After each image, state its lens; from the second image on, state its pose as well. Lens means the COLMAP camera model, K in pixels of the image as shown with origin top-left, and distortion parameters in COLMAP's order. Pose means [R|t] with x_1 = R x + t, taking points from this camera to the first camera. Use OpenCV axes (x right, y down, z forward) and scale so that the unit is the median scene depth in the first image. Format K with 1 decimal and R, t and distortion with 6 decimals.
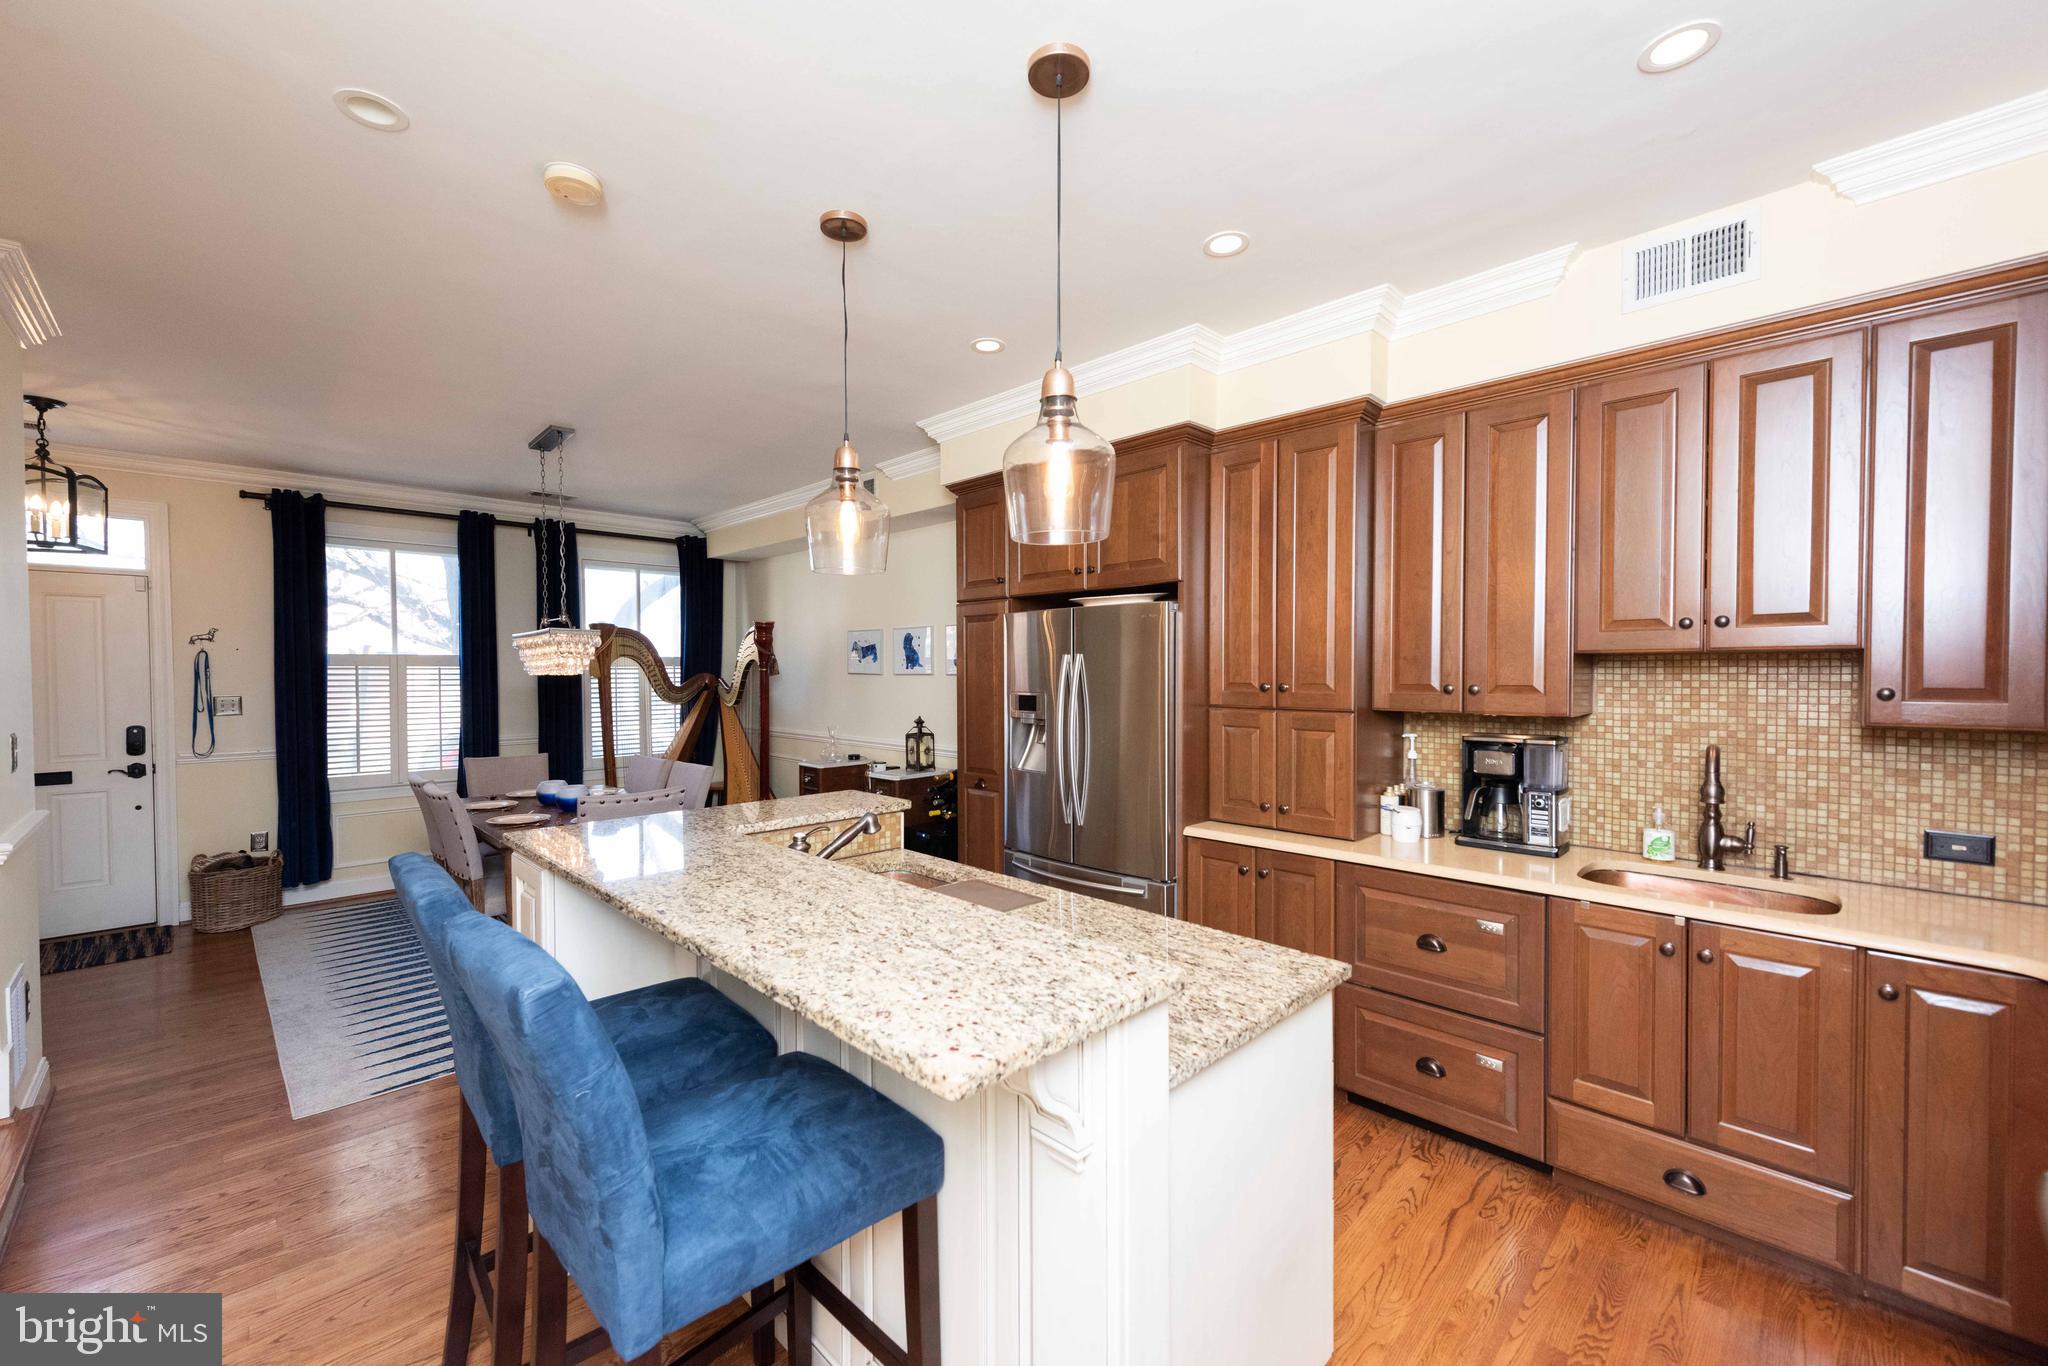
lens RADIAL K [[809.9, 0, 1014.4], [0, 809.9, 686.7], [0, 0, 1]] dist [0.002487, -0.000025]
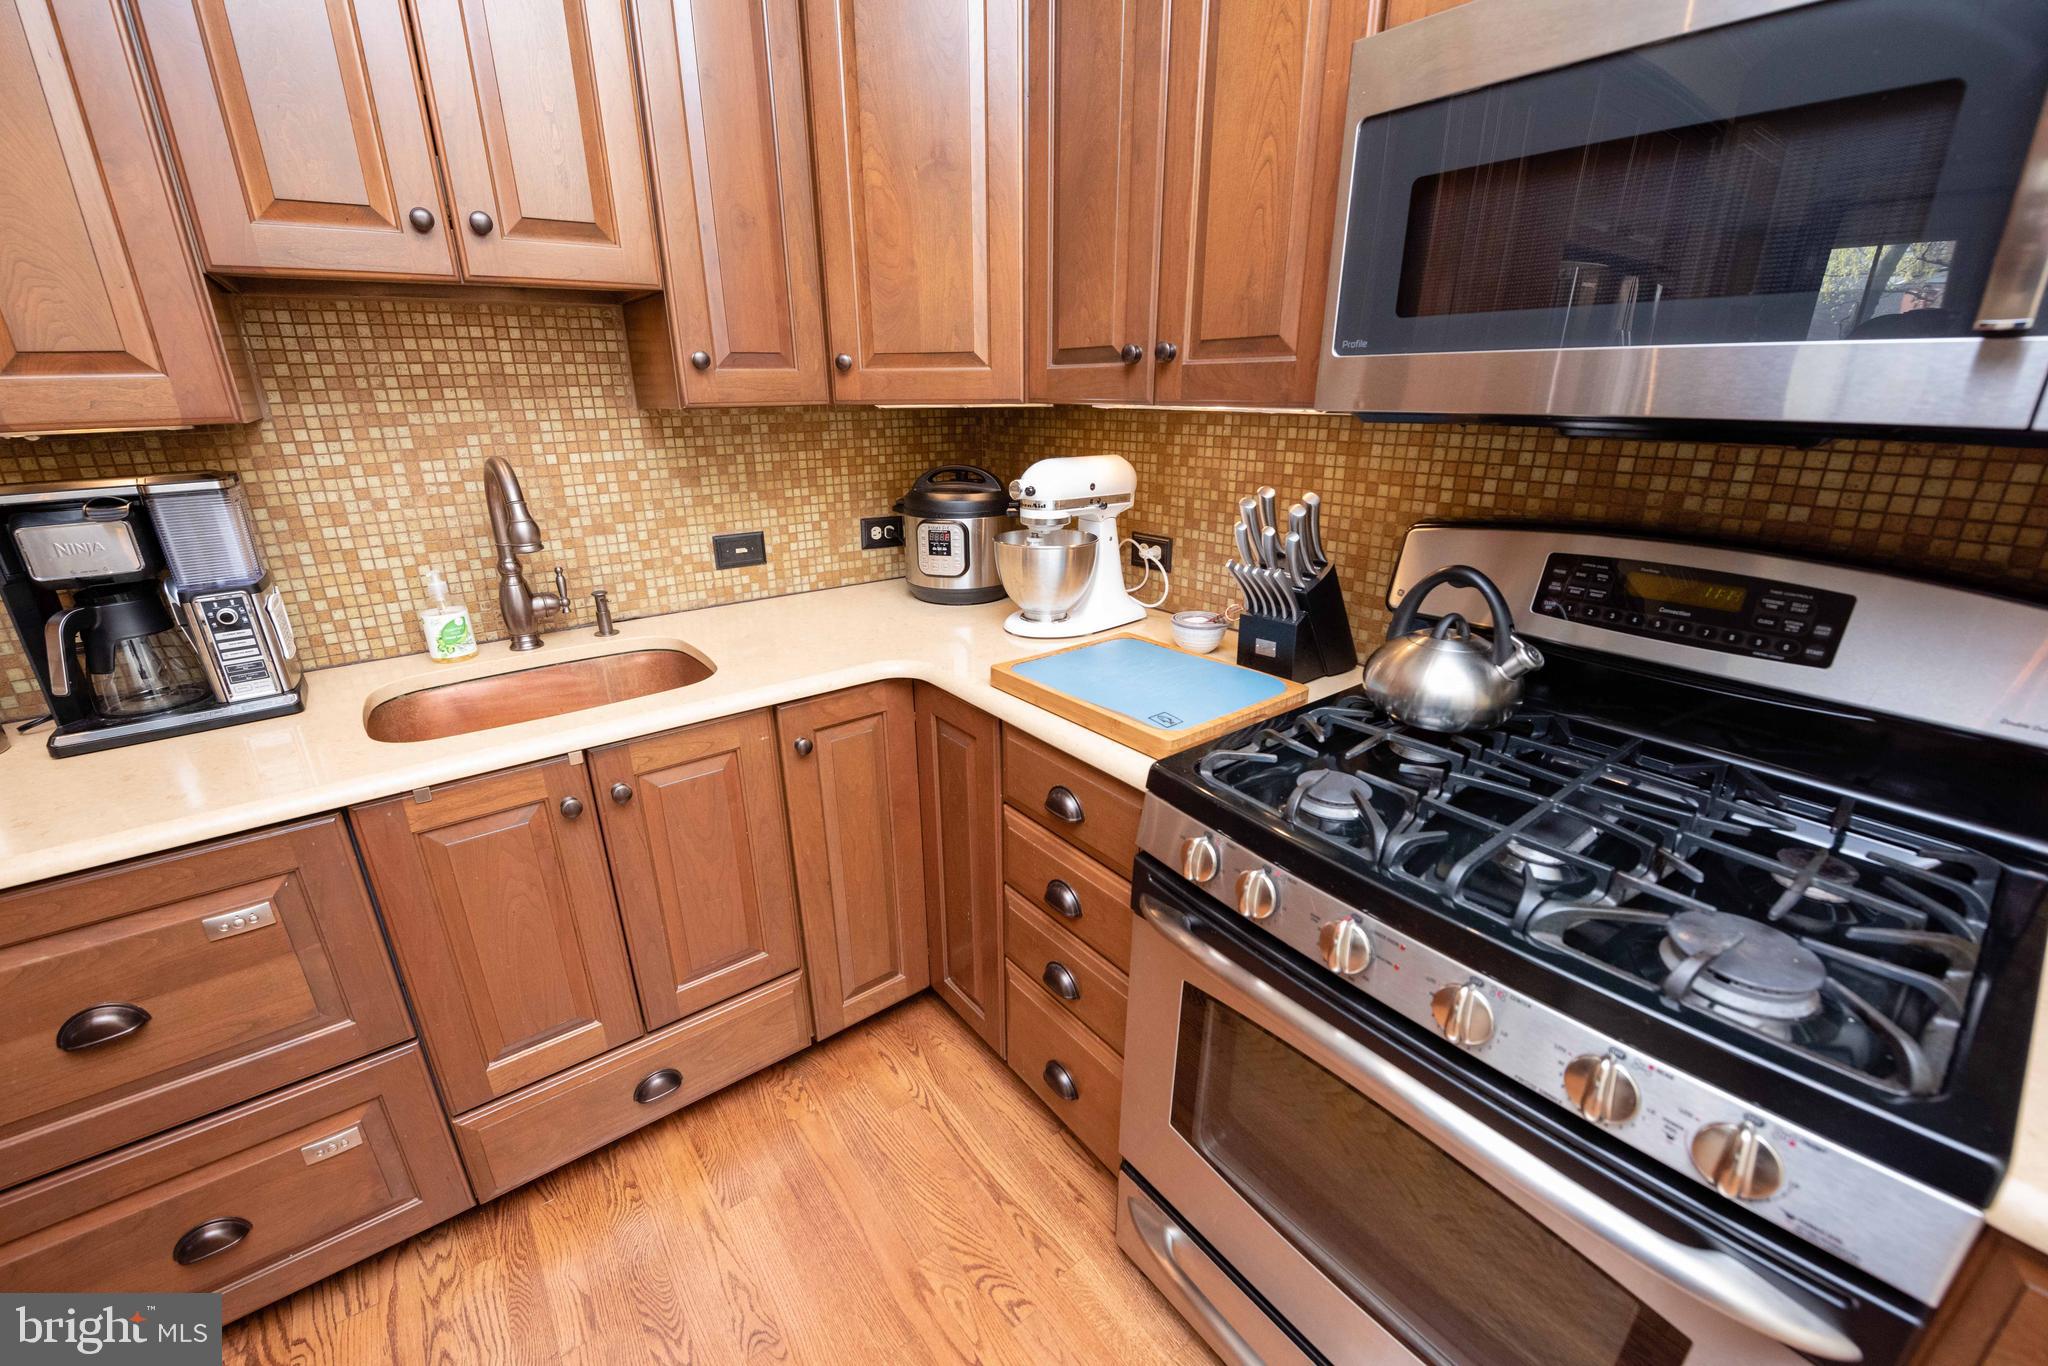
lens RADIAL K [[825.3, 0, 1015.3], [0, 825.3, 694.6], [0, 0, 1]] dist [-0.016952, -0.000229]
pose [[0.135587, -0.349338, 0.927135, 0.256951], [0.024793, 0.936680, 0.349308, 0.031099], [-0.990455, -0.024376, 0.135663, 0.487695]]
